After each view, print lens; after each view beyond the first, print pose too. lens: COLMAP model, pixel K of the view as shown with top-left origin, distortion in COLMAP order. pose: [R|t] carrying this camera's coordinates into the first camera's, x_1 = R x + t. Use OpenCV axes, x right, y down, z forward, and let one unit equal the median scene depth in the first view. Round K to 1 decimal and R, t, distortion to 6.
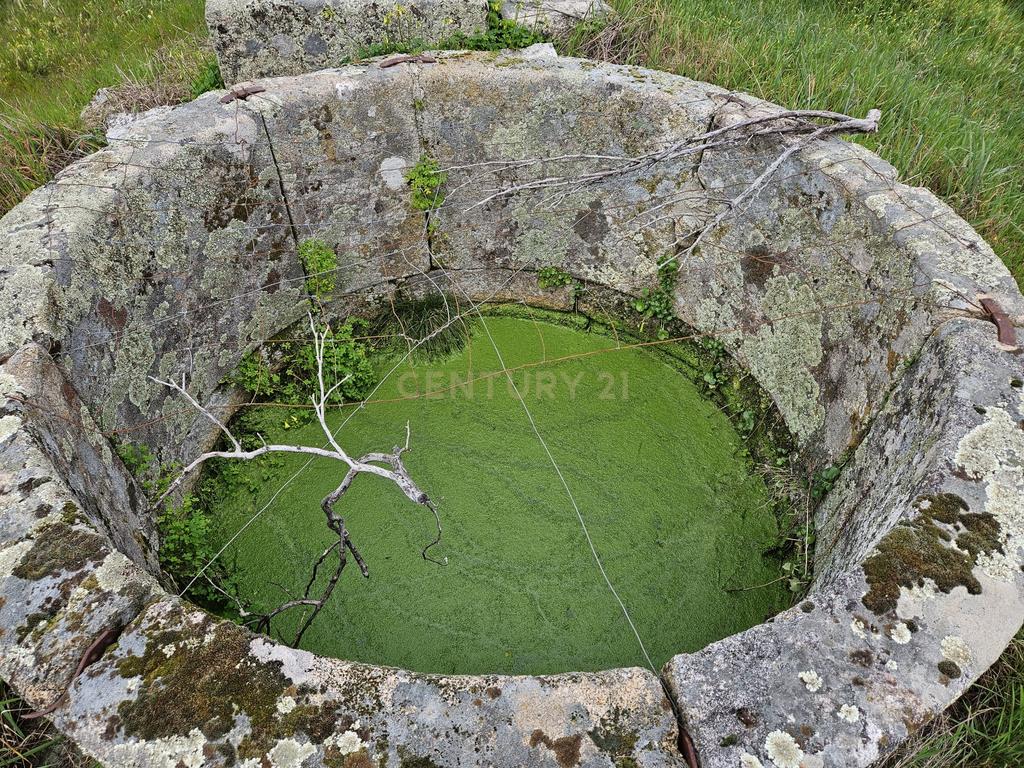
lens RADIAL K [[678.9, 0, 501.8], [0, 678.9, 391.1], [0, 0, 1]] dist [0.088538, -0.081925]
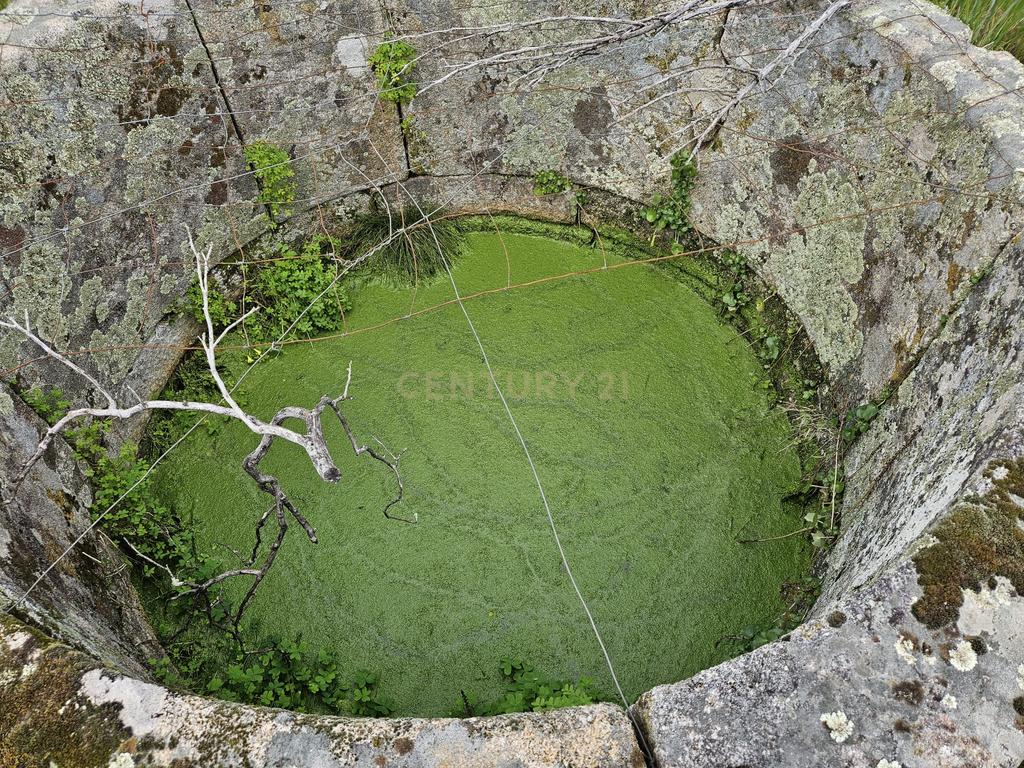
lens RADIAL K [[678.7, 0, 509.3], [0, 678.7, 396.0], [0, 0, 1]] dist [0.086994, -0.077971]
pose [[0.999608, -0.011440, -0.025556, 0.059108], [0.014532, 0.992140, 0.124286, -0.011602], [0.023934, -0.124609, 0.991917, 0.149058]]
